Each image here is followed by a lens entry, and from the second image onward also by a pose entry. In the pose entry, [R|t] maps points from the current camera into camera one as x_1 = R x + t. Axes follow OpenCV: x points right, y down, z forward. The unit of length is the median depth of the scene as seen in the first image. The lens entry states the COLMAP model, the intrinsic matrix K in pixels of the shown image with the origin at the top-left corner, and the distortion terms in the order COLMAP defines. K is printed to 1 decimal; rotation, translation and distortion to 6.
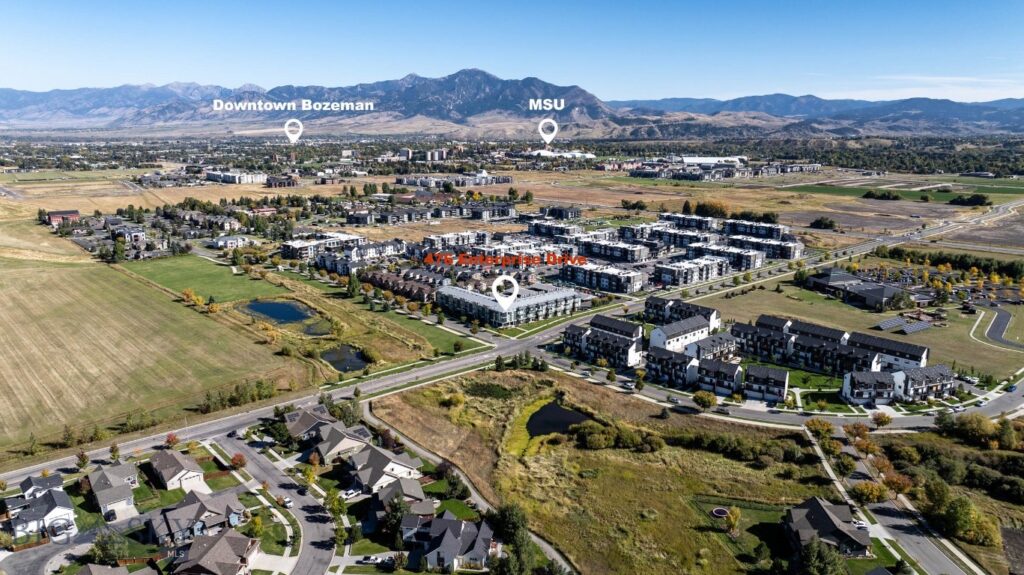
lens RADIAL K [[722.0, 0, 507.2], [0, 722.0, 290.2], [0, 0, 1]] dist [-0.025939, 0.028198]
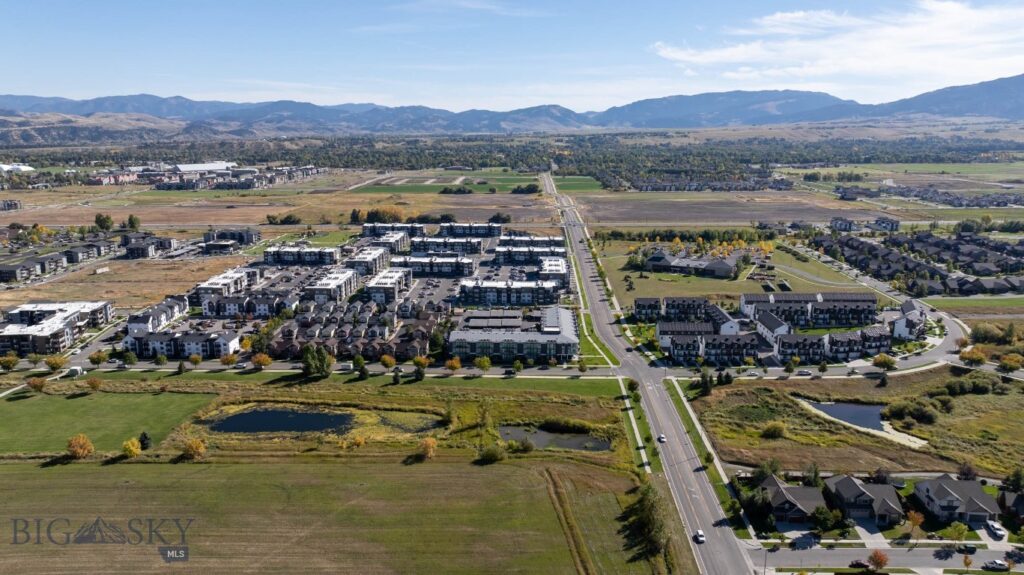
lens RADIAL K [[722.0, 0, 516.8], [0, 722.0, 291.5], [0, 0, 1]] dist [-0.025939, 0.028198]
pose [[0.671906, -0.168463, 0.721223, -0.385493], [0.168336, 0.983038, 0.072793, -0.061463], [-0.721253, 0.072497, 0.688867, 0.232325]]
